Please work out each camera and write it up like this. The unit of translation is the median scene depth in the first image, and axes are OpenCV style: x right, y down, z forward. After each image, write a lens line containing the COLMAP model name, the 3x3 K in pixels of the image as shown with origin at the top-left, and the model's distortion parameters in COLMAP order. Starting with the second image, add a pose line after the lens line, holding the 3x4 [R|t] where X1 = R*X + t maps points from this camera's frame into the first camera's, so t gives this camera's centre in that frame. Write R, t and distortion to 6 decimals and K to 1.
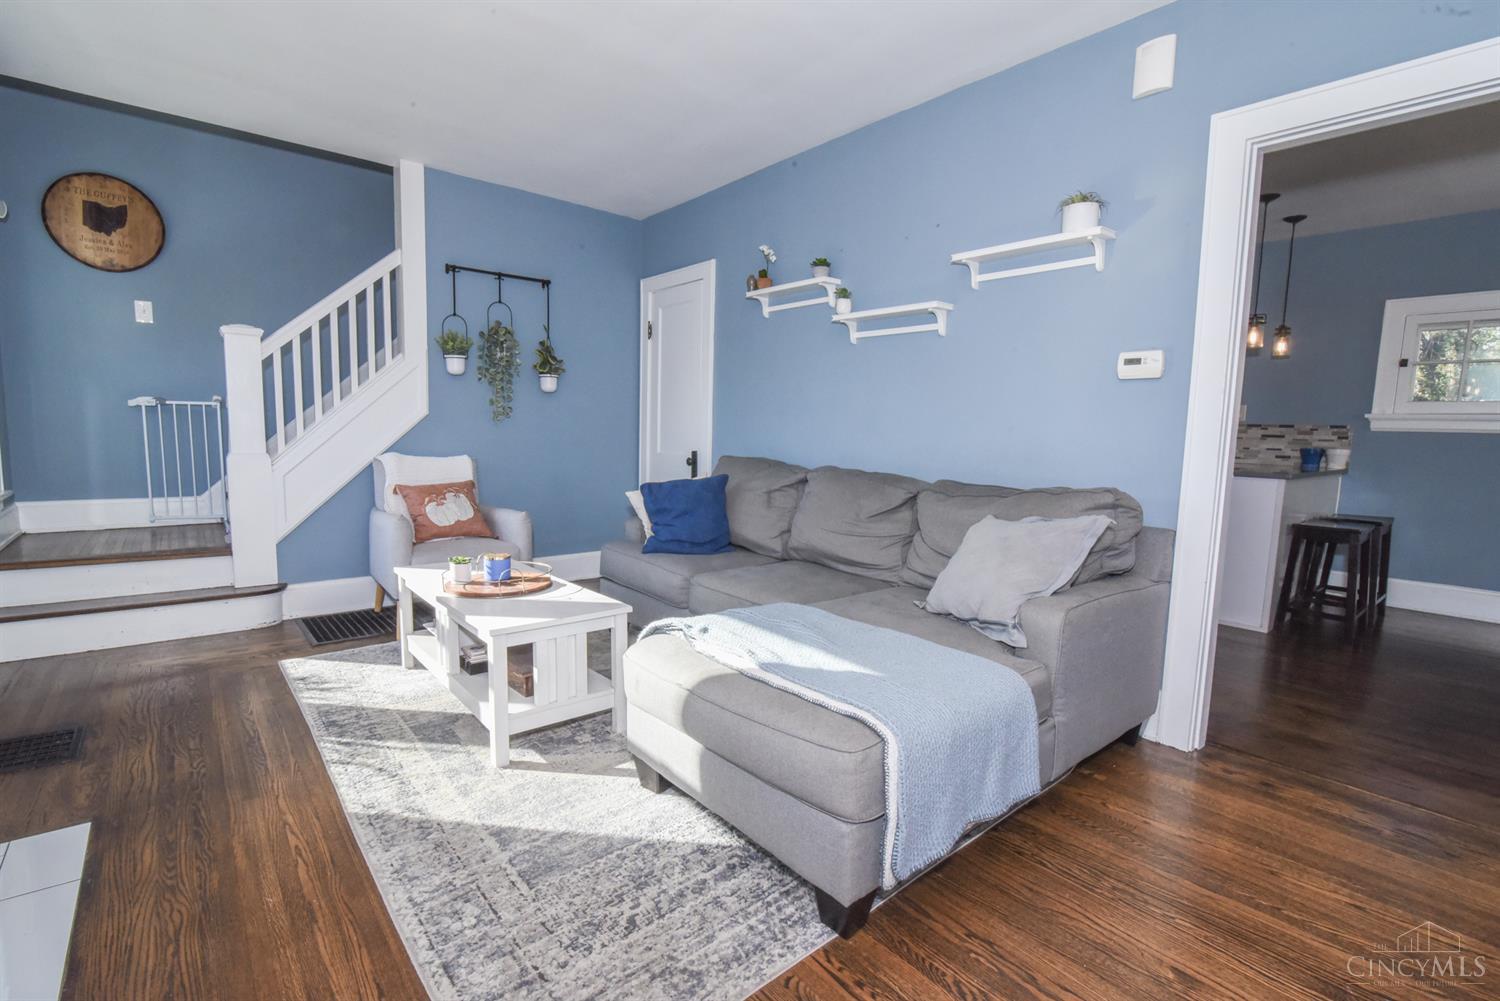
lens RADIAL K [[694.6, 0, 745.7], [0, 694.6, 505.6], [0, 0, 1]] dist [-0.018612, 0.000451]
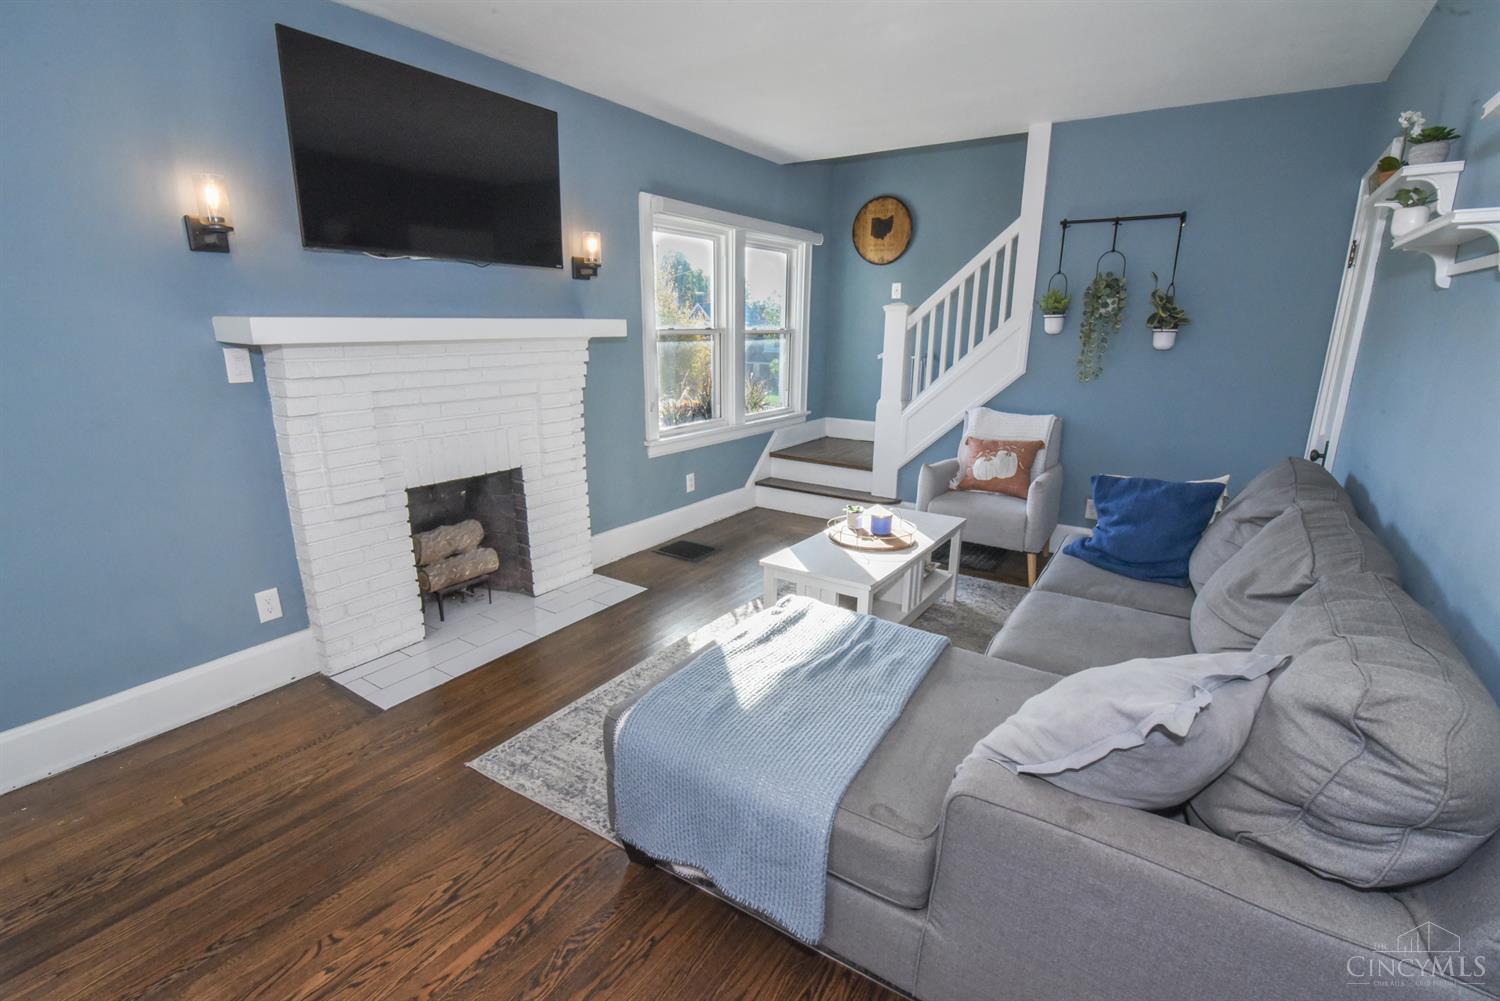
lens RADIAL K [[694.6, 0, 745.7], [0, 694.6, 505.6], [0, 0, 1]] dist [-0.018612, 0.000451]
pose [[0.272496, 0.222256, -0.936135, 0.600075], [-0.103153, 0.974095, 0.201243, -0.135797], [0.956612, 0.041727, 0.288363, 0.388533]]
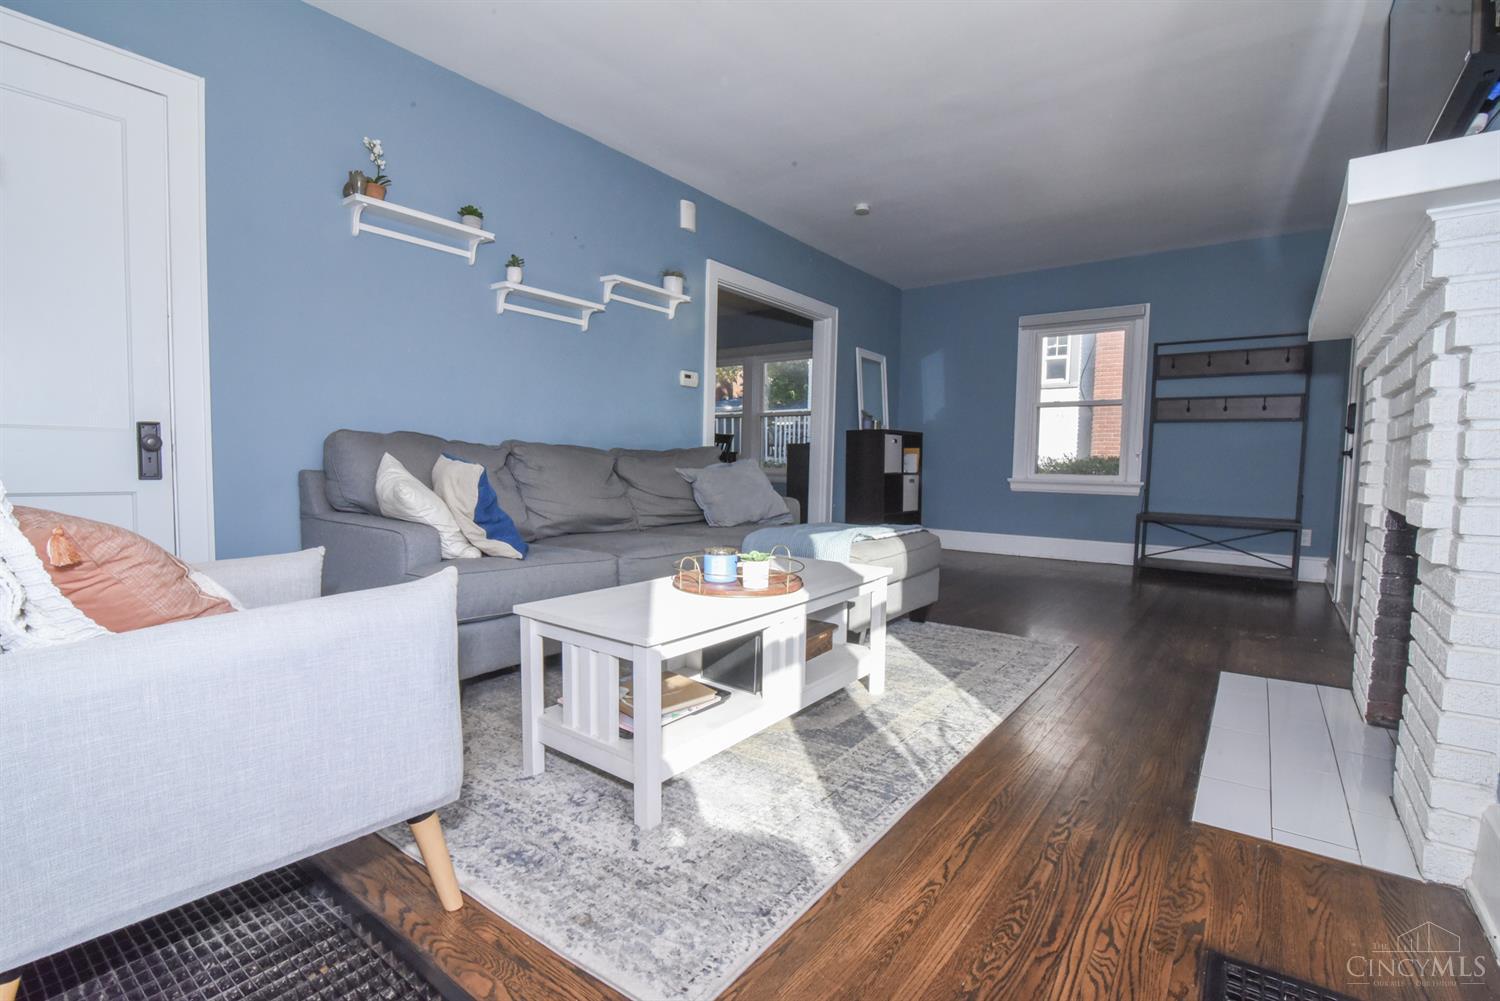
lens RADIAL K [[672.0, 0, 748.5], [0, 672.0, 504.3], [0, 0, 1]] dist [-0.017750, 0.000534]
pose [[-0.219057, -0.095603, 0.971017, -0.958211], [0.081437, 0.989924, 0.115836, -0.055660], [-0.972308, 0.104451, -0.209064, 0.994604]]
